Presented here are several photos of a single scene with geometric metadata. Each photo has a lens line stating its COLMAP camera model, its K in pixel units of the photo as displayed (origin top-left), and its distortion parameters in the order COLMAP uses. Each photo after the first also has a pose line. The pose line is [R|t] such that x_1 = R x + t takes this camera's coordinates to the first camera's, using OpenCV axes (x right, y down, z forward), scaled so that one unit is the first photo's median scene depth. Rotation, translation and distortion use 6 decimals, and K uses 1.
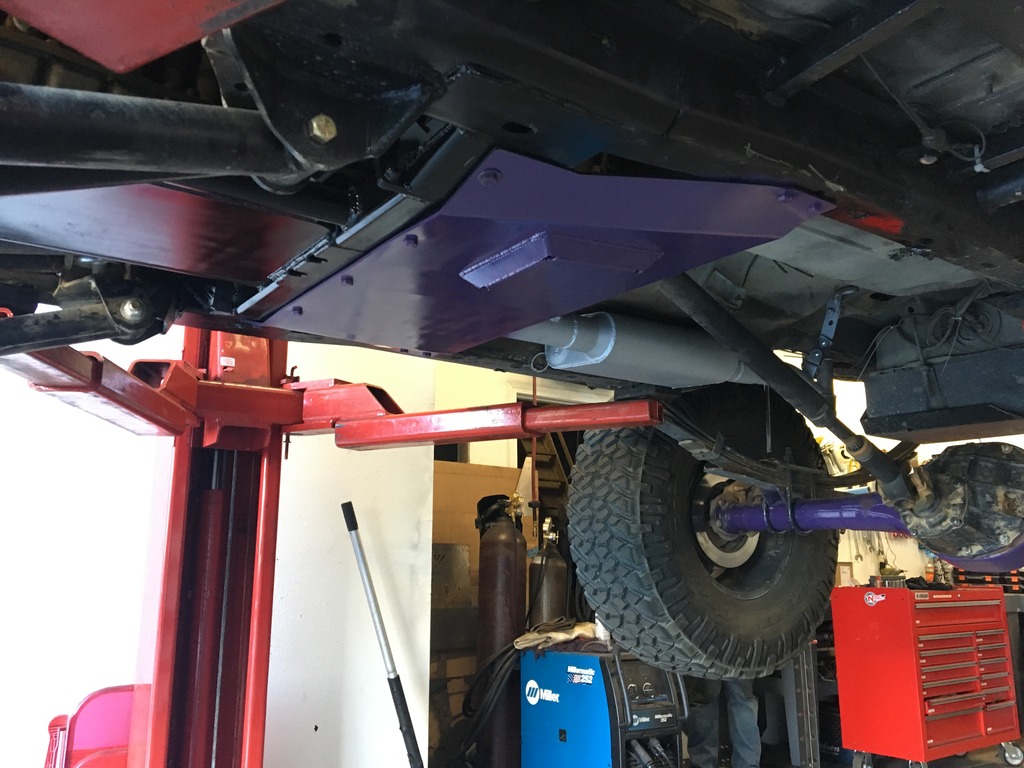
lens RADIAL K [[866.6, 0, 512.0], [0, 866.6, 384.0], [0, 0, 1]] dist [0.095789, -0.191523]
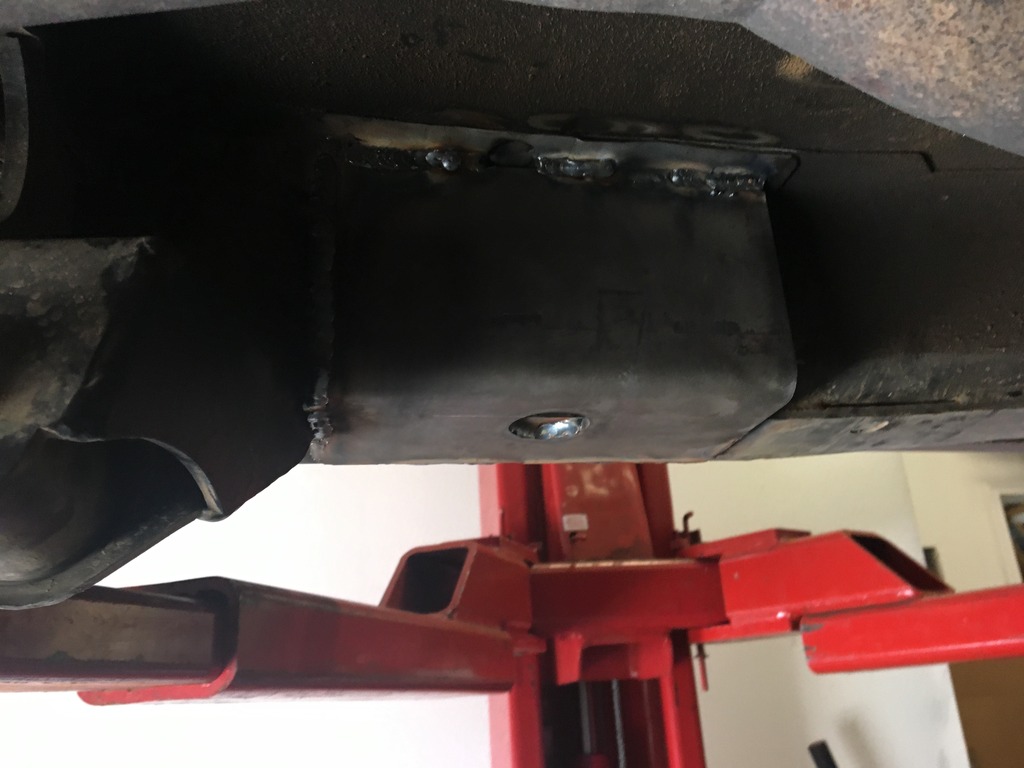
lens RADIAL K [[866.6, 0, 512.0], [0, 866.6, 384.0], [0, 0, 1]] dist [0.095789, -0.191523]
pose [[0.909173, -0.198126, -0.366265, -0.141850], [0.145095, 0.975165, -0.167337, -0.025694], [0.390323, 0.098995, 0.915340, 0.471133]]
